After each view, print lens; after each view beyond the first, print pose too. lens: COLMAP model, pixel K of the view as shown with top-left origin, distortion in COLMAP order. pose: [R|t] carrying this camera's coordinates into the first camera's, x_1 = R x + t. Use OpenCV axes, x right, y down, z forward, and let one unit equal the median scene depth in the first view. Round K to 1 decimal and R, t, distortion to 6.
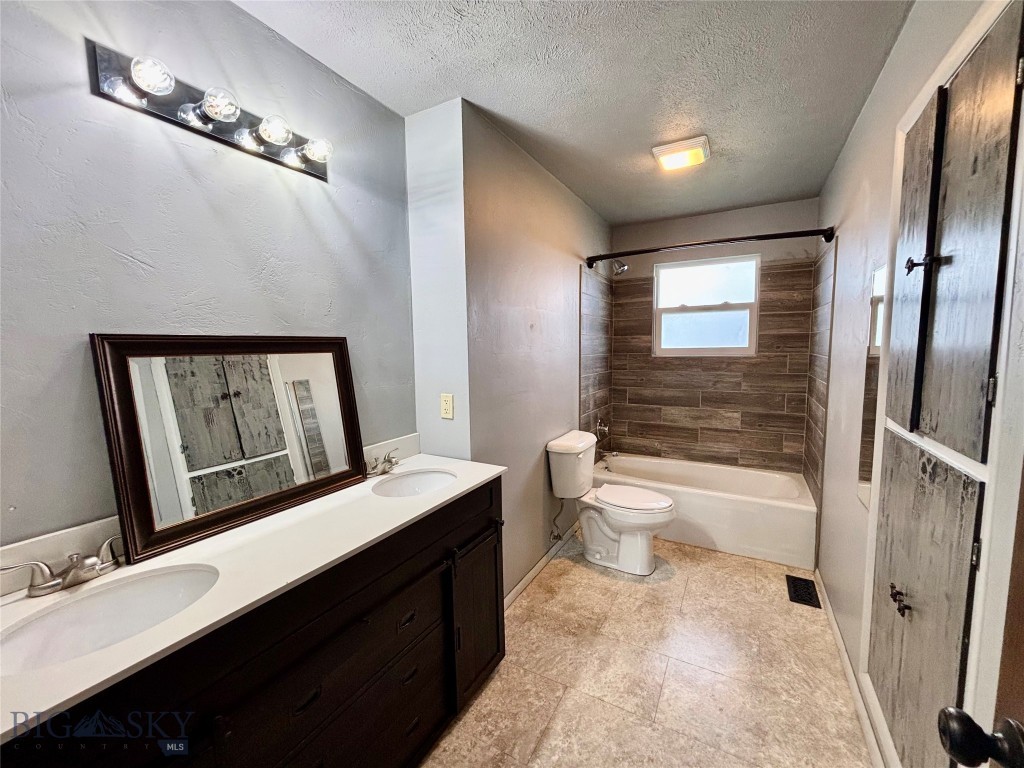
lens RADIAL K [[412.1, 0, 511.3], [0, 412.1, 386.1], [0, 0, 1]] dist [-0.000194, 0.000490]
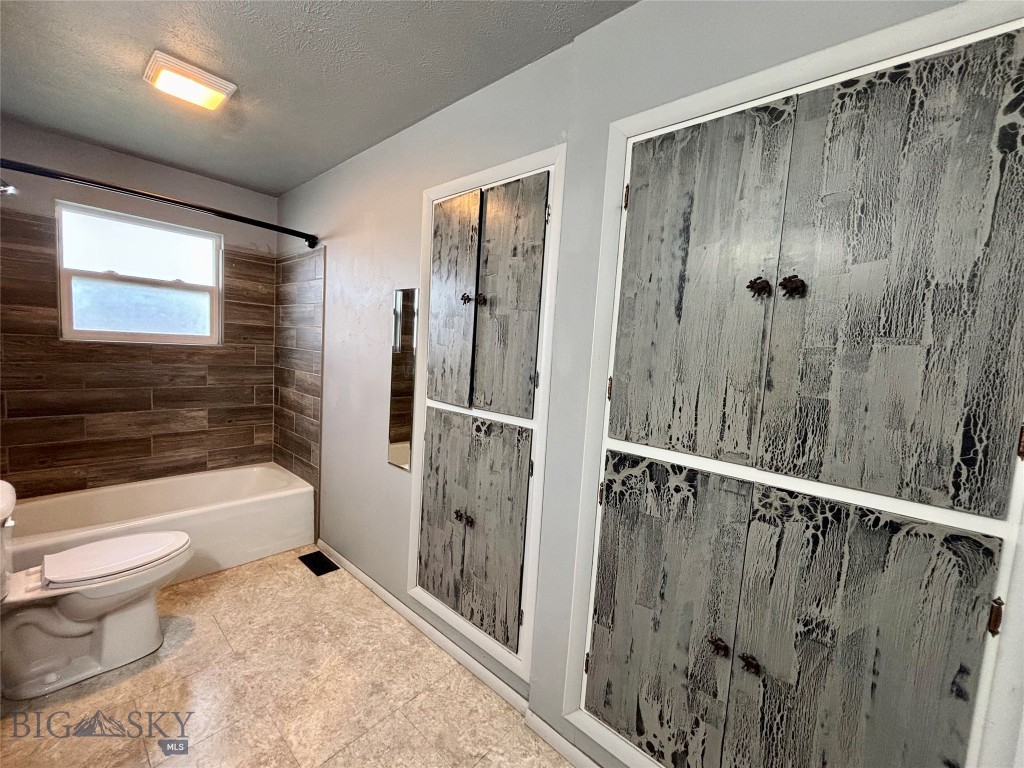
lens RADIAL K [[412.1, 0, 513.0], [0, 412.1, 385.0], [0, 0, 1]] dist [-0.000194, 0.000490]
pose [[0.203560, -0.058590, 0.977308, -0.183114], [0.030486, 0.998103, 0.053486, -0.017905], [-0.978588, 0.018907, 0.204960, 0.191723]]
